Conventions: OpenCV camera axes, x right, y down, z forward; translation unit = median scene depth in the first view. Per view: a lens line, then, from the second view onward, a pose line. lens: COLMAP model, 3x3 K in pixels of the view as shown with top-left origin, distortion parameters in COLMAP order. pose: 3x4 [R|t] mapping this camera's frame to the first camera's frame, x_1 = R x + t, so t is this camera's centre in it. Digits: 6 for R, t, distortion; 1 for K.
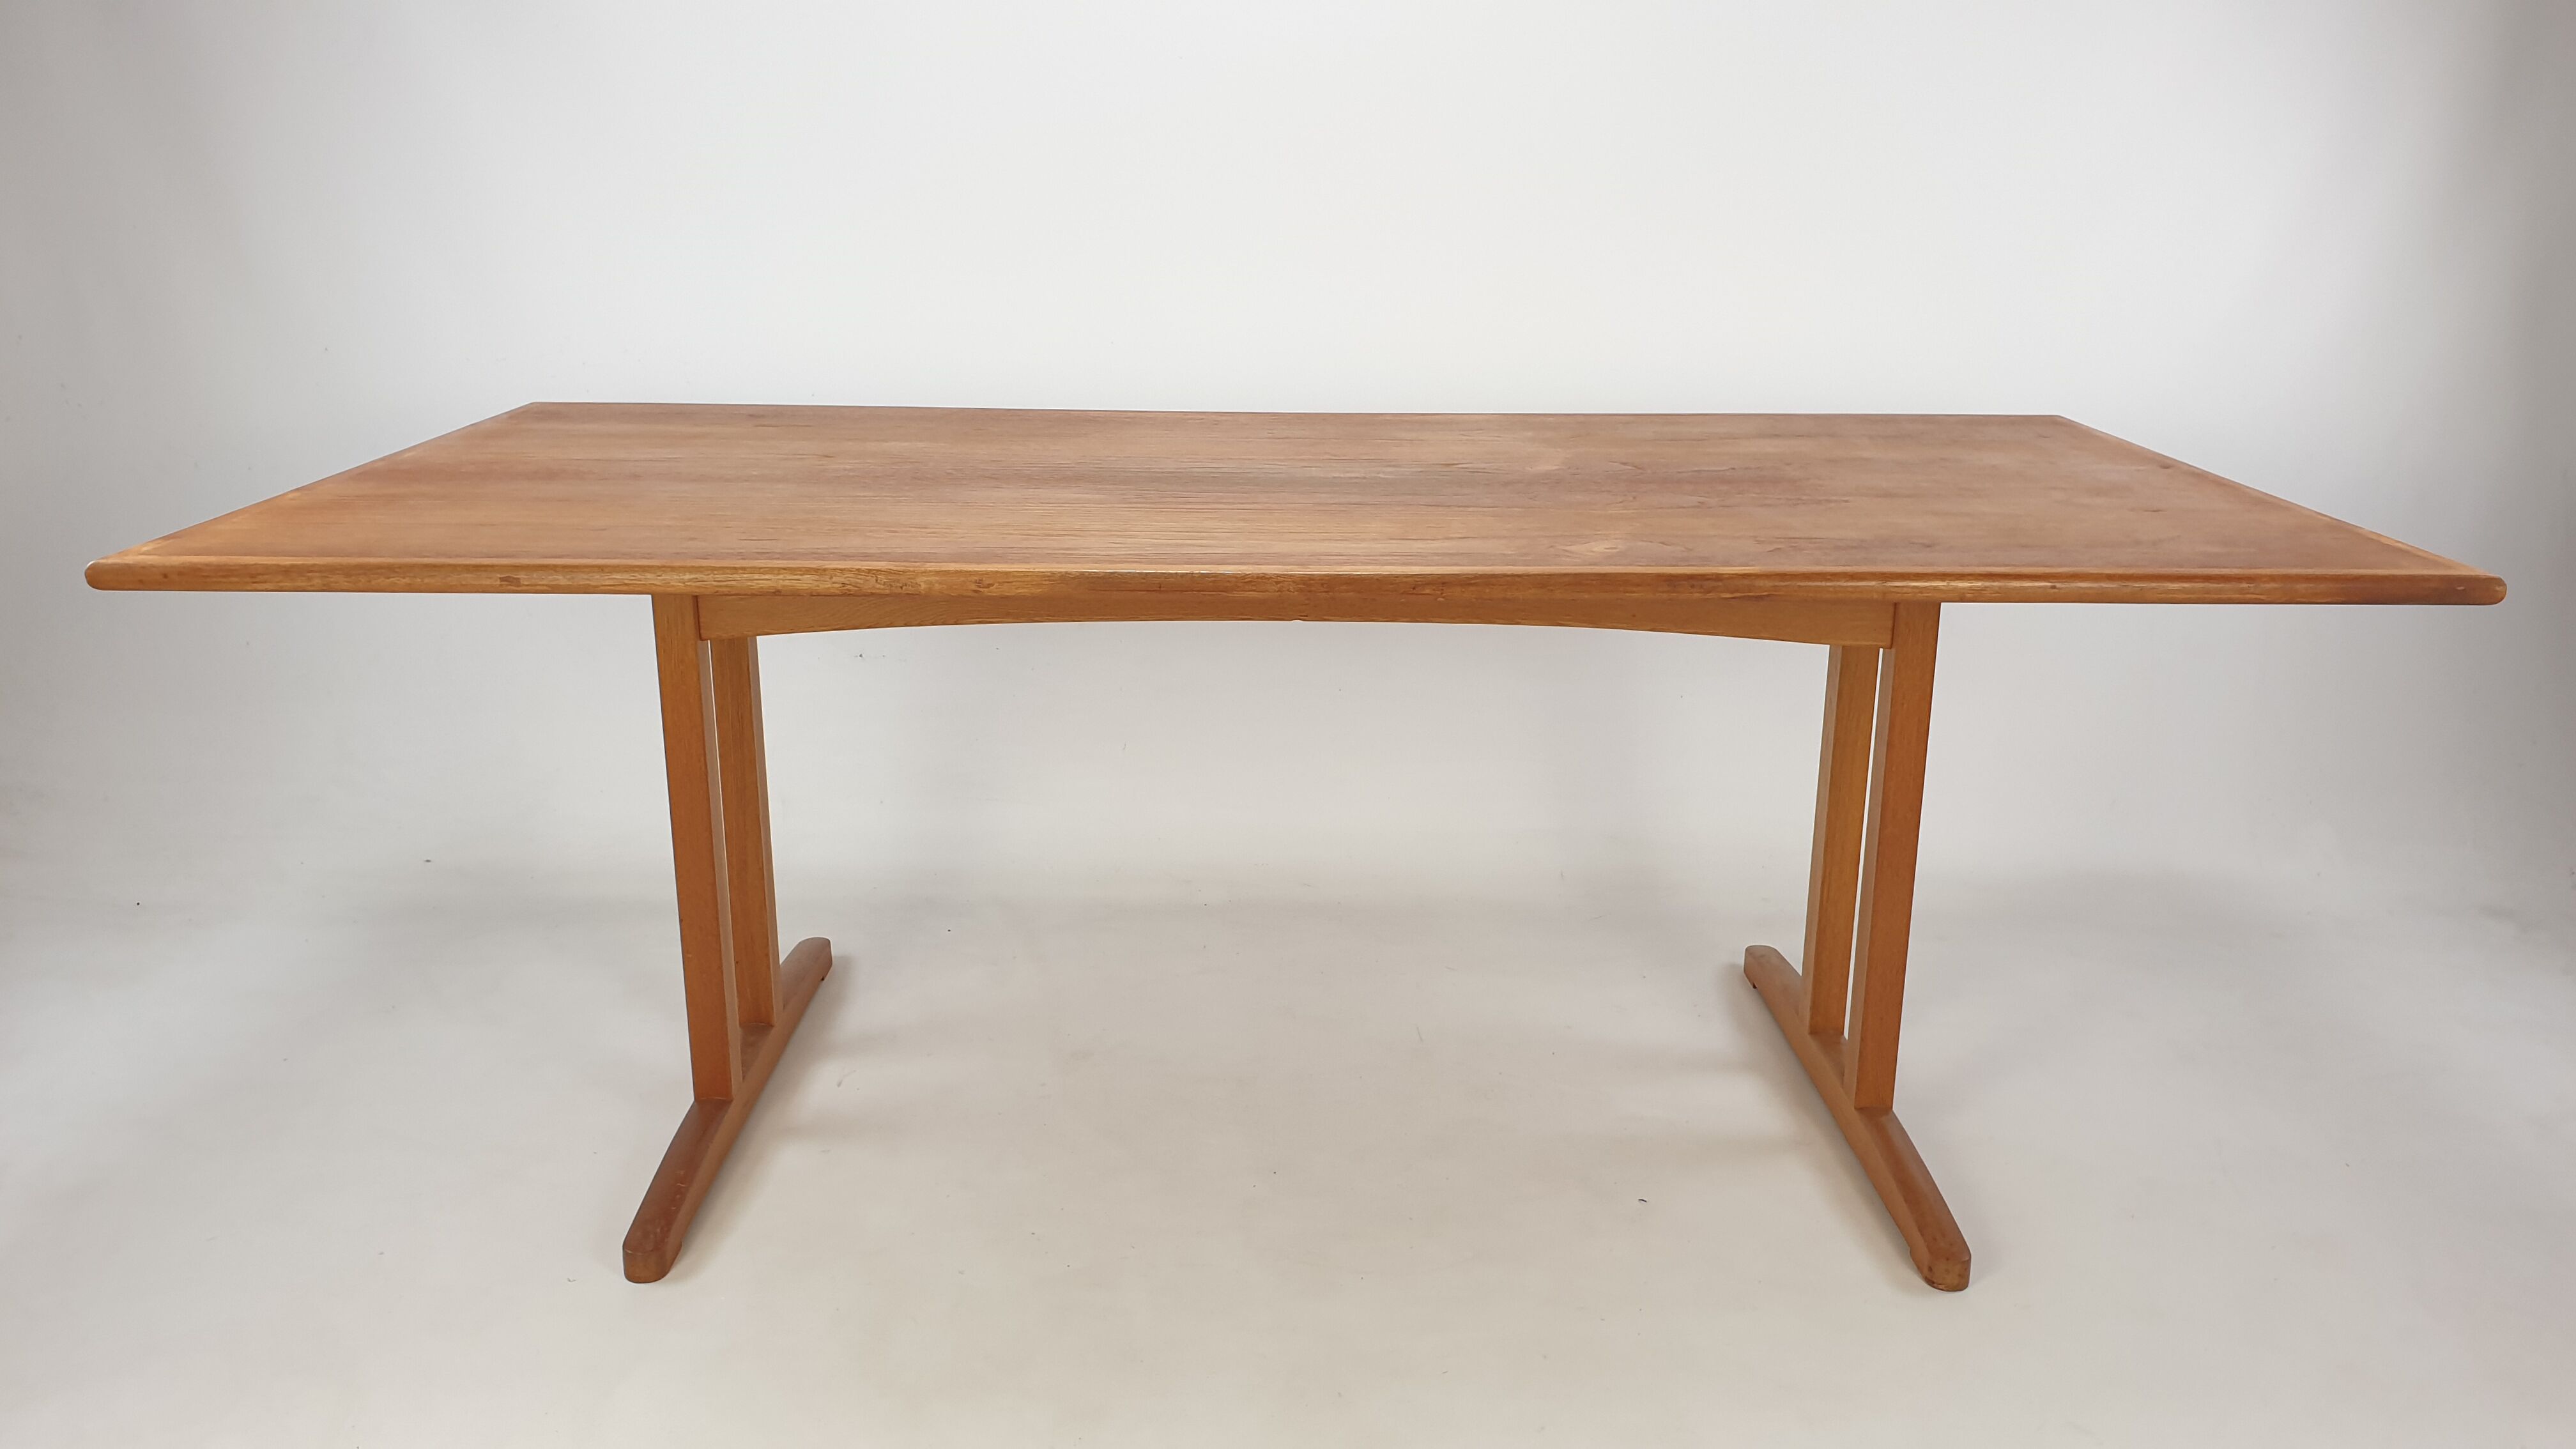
lens RADIAL K [[2017.4, 0, 1289.3], [0, 2017.4, 730.3], [0, 0, 1]] dist [0.001289, -0.002140]
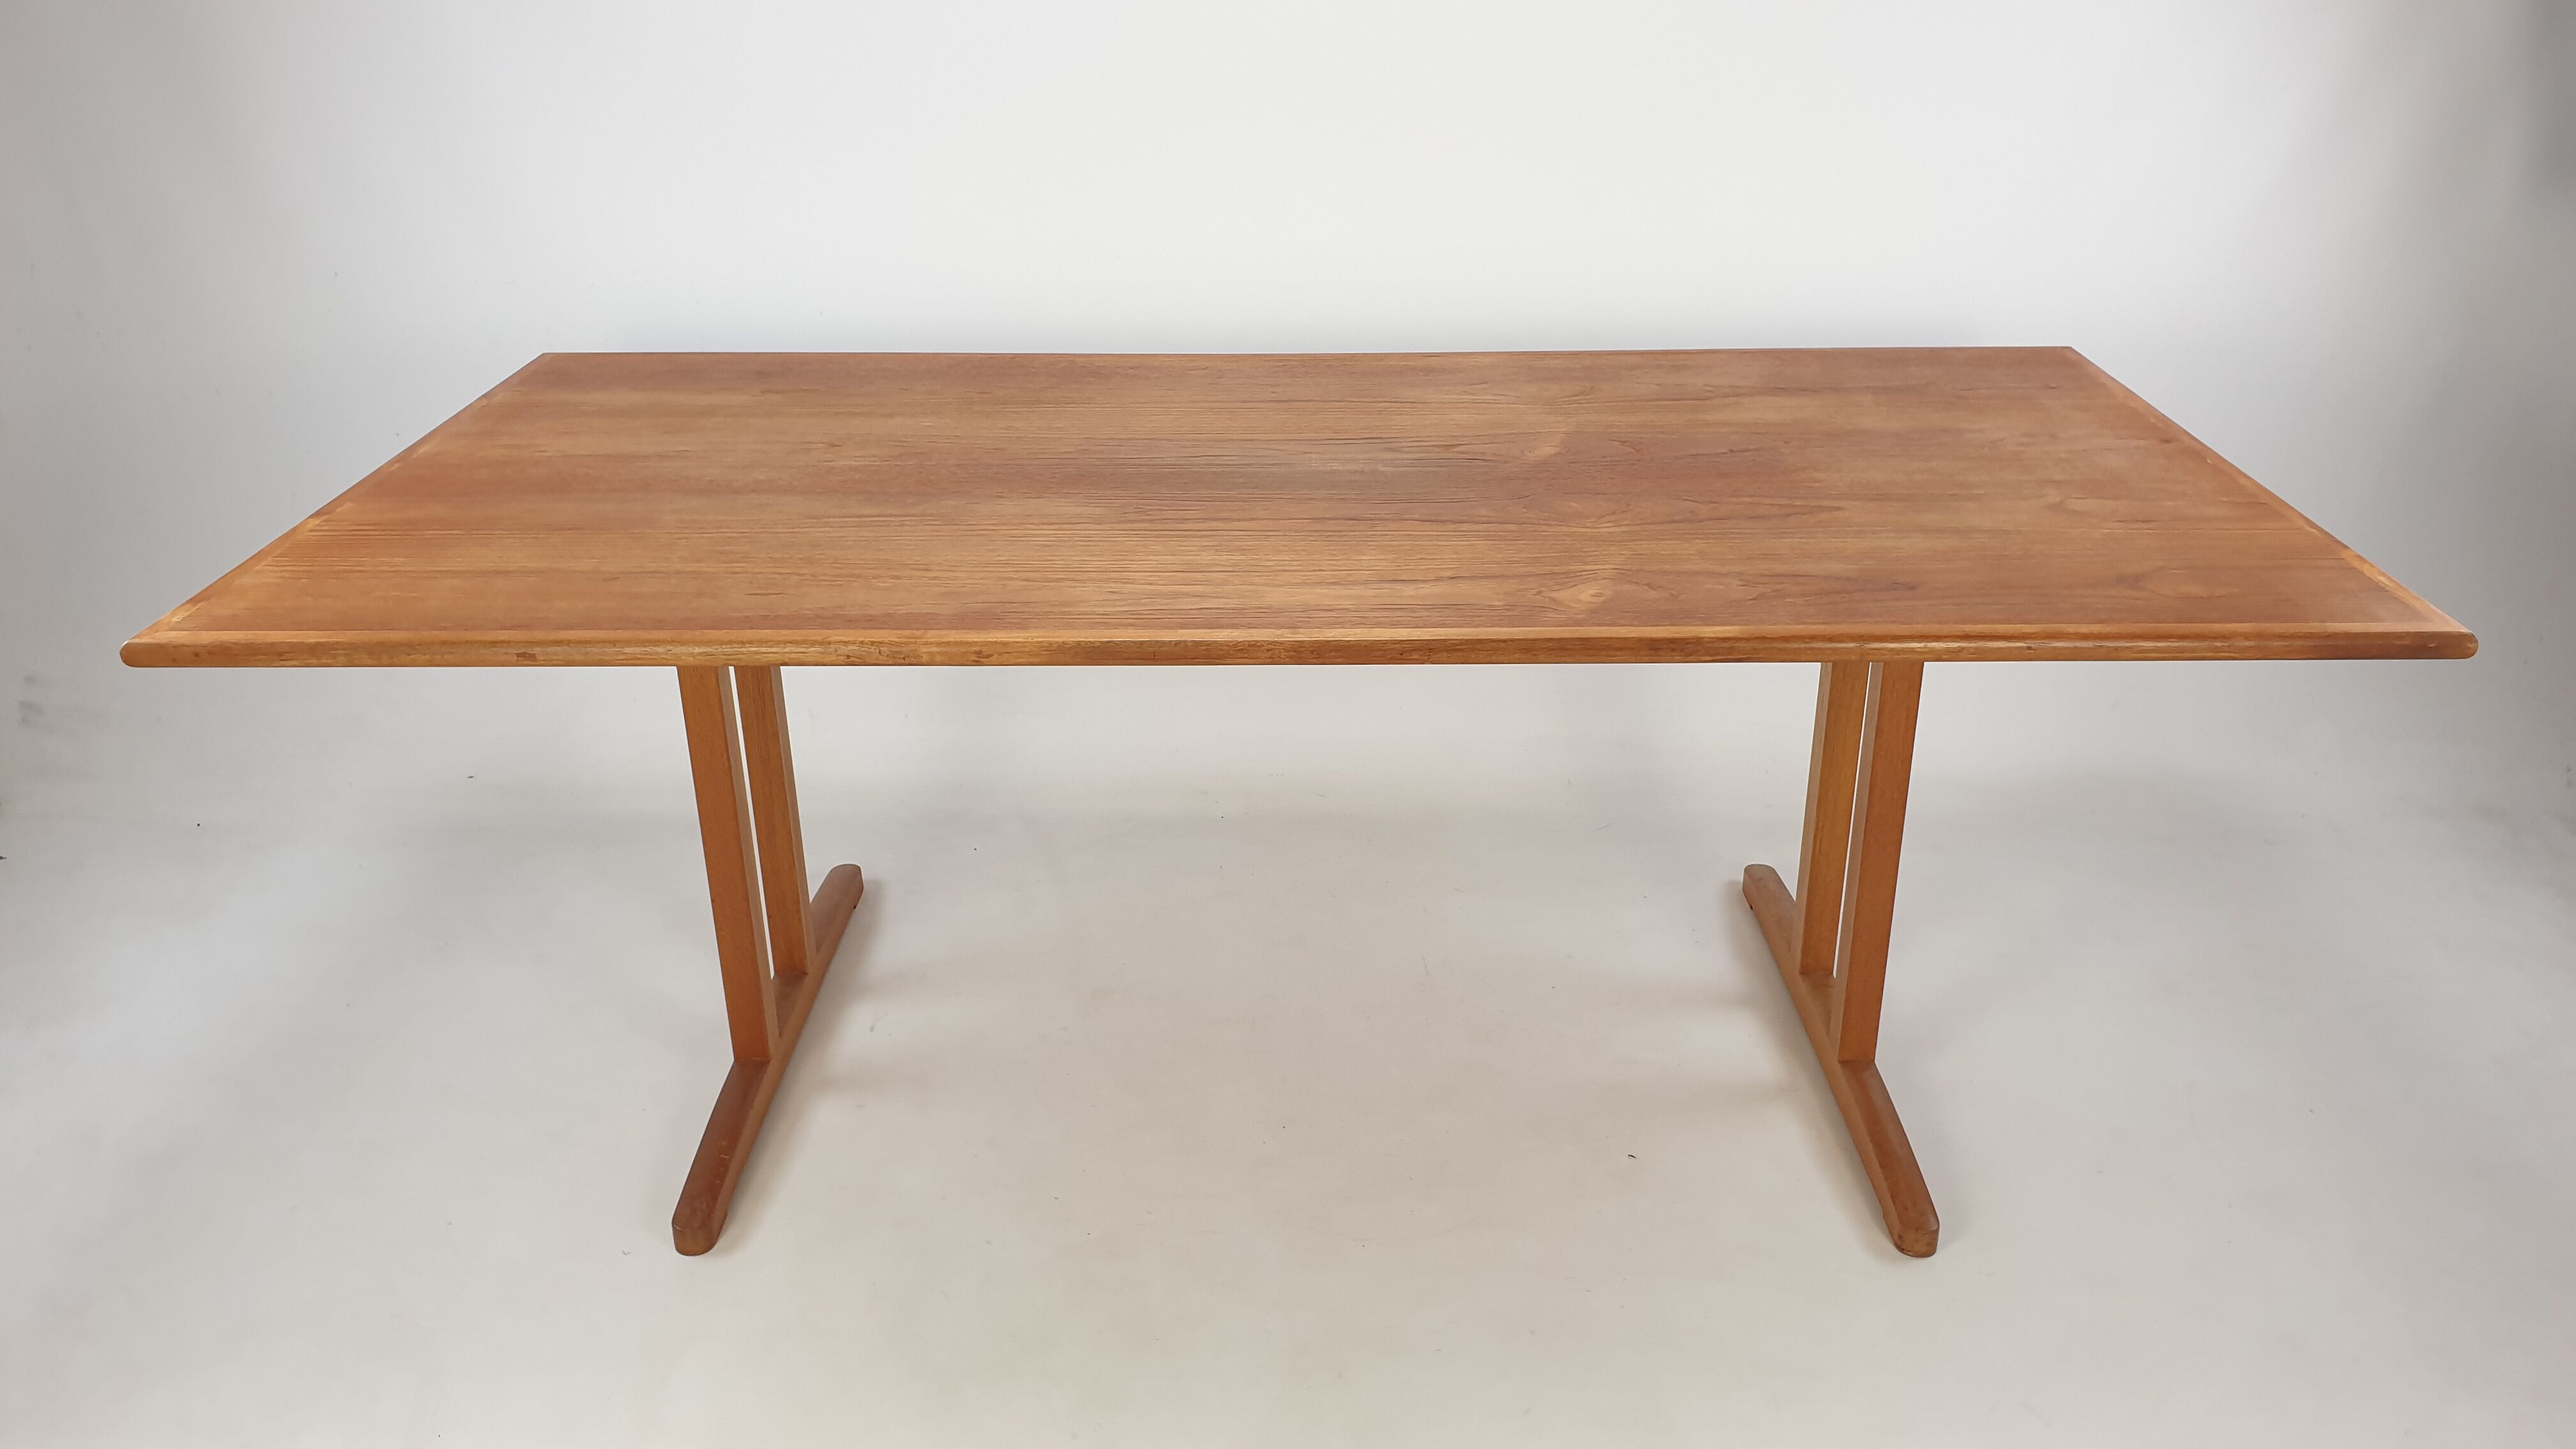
lens RADIAL K [[2009.6, 0, 1291.3], [0, 2009.6, 717.2], [0, 0, 1]] dist [0.005418, -0.006954]
pose [[0.999749, -0.009520, -0.020266, 0.020955], [0.012139, 0.991001, 0.133306, -0.140372], [0.018815, -0.133519, 0.990868, -0.014485]]
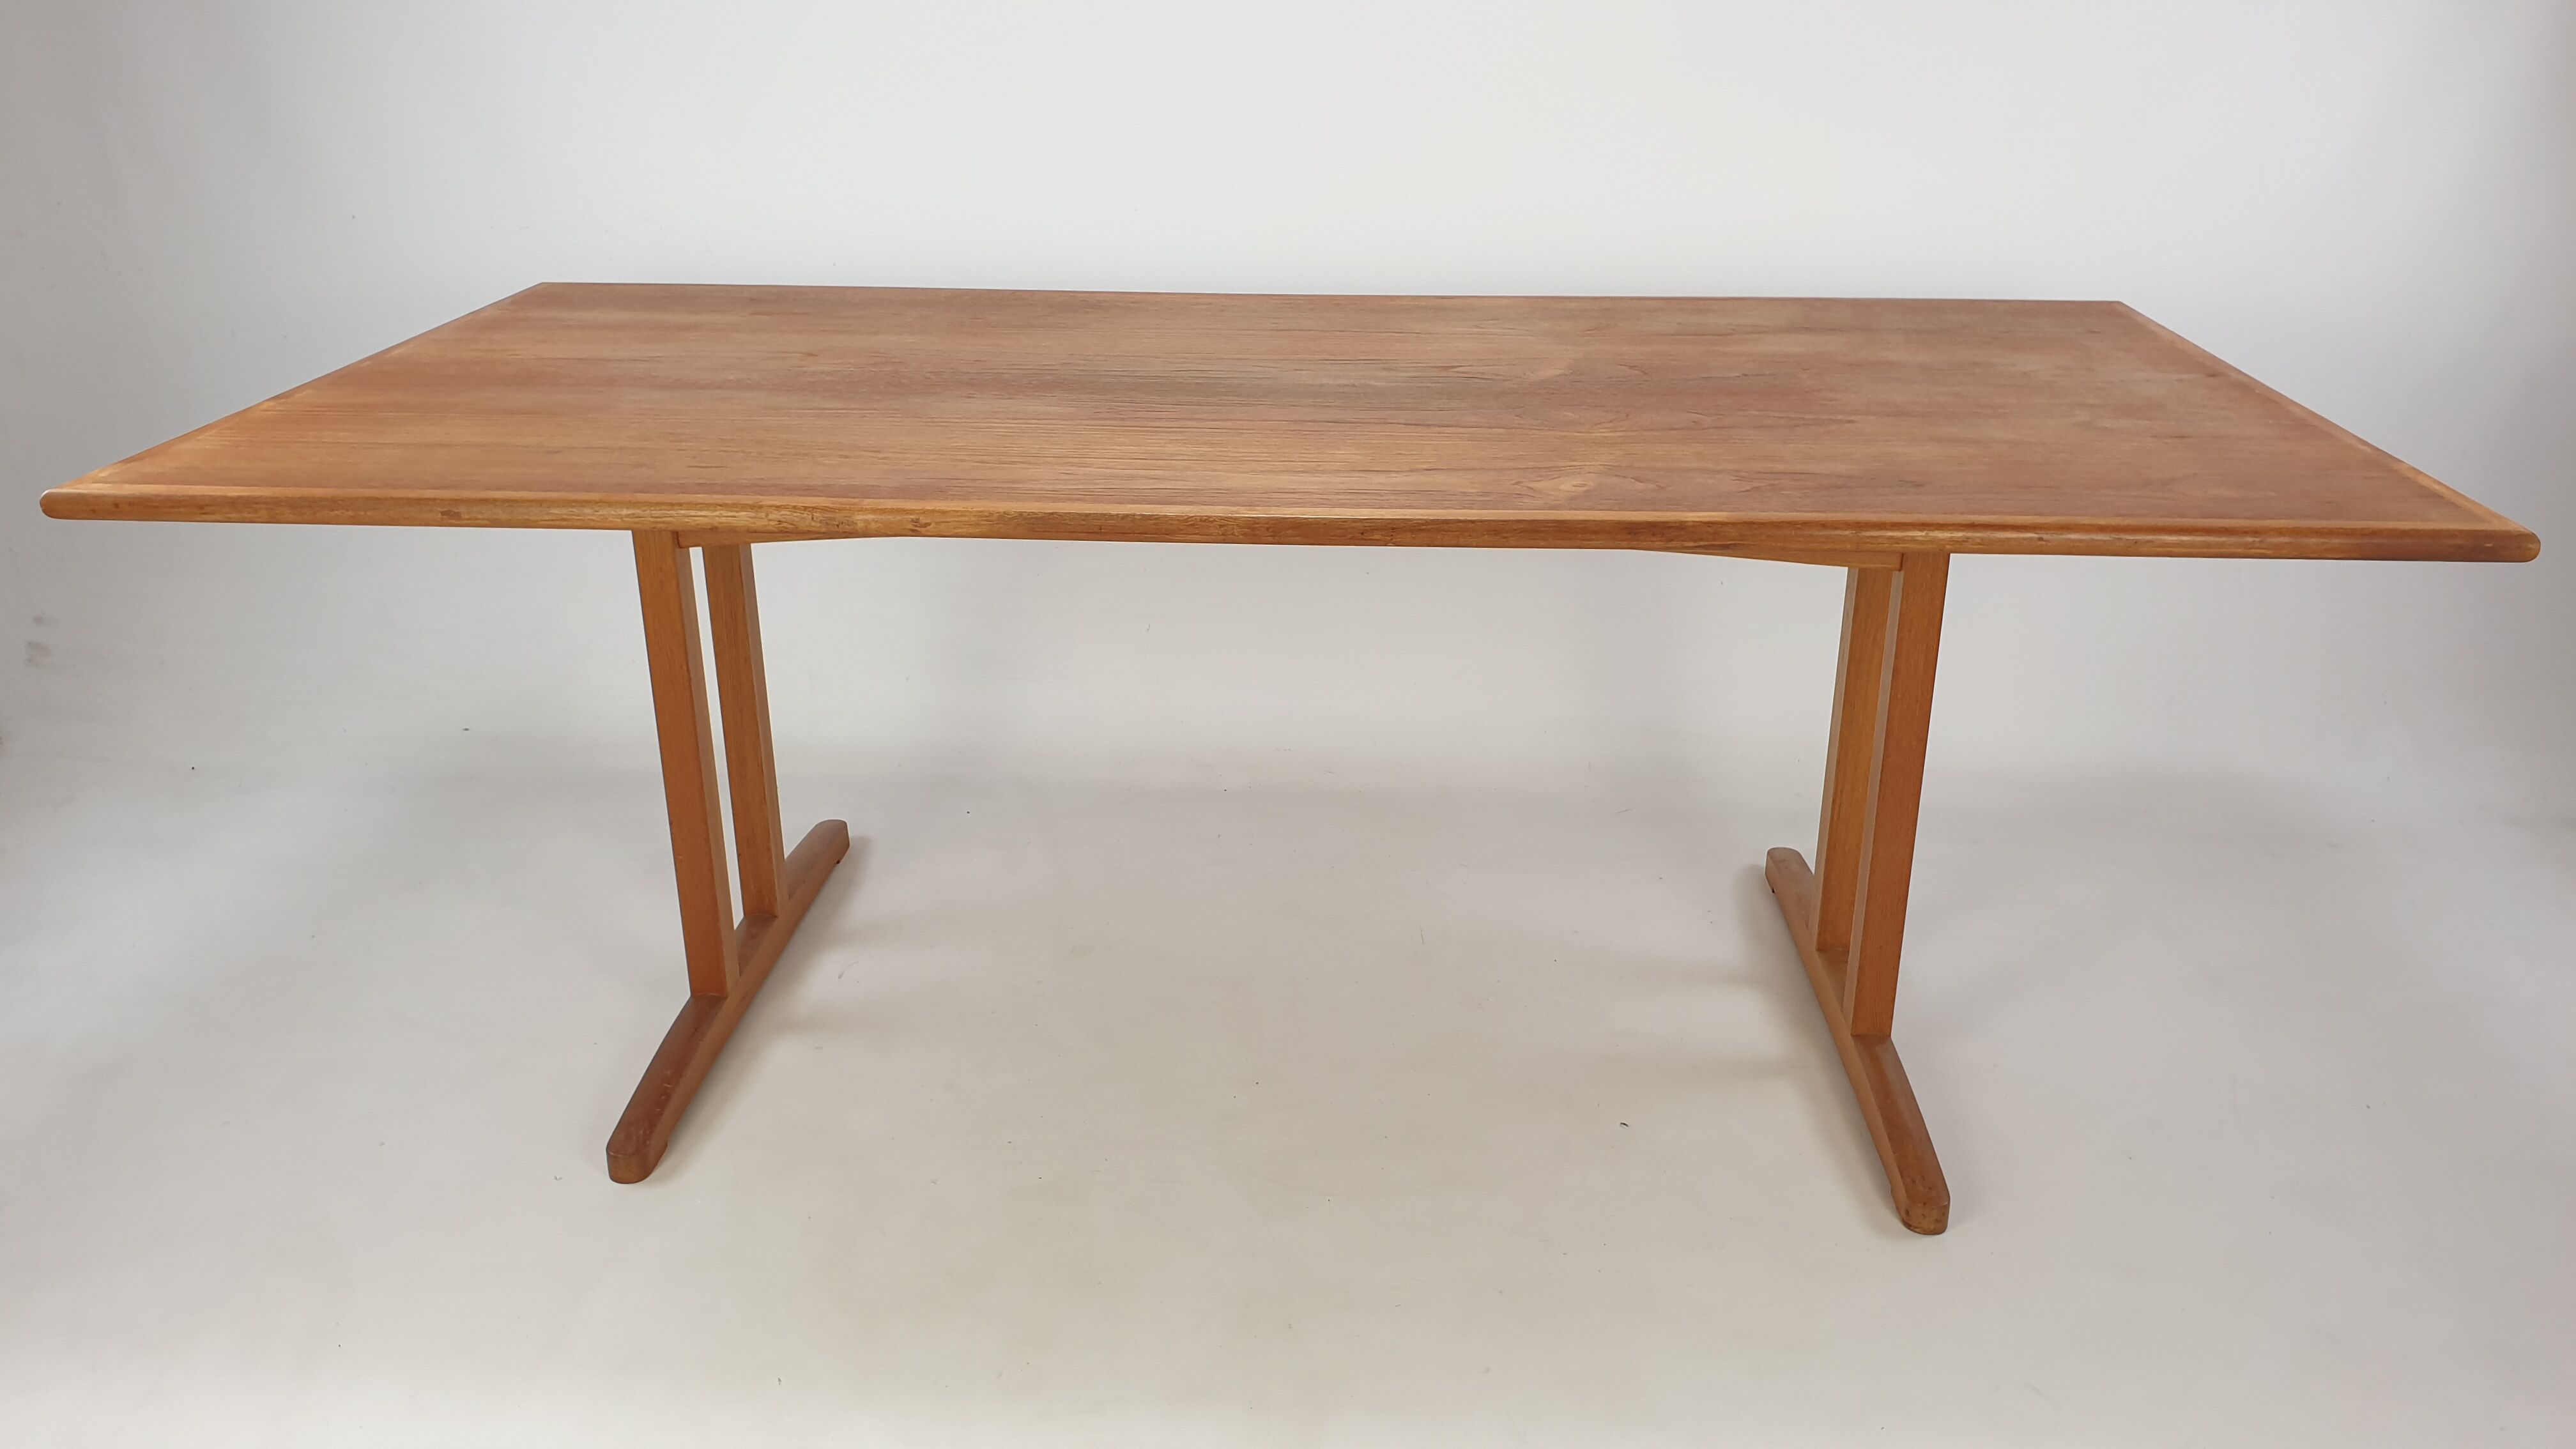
lens RADIAL K [[2014.3, 0, 1281.5], [0, 2014.3, 724.3], [0, 0, 1]] dist [-0.002894, 0.003603]
pose [[0.997679, 0.017868, -0.065707, 0.070524], [-0.011503, 0.995314, 0.096004, -0.056942], [0.067115, -0.095026, 0.993210, 0.027567]]
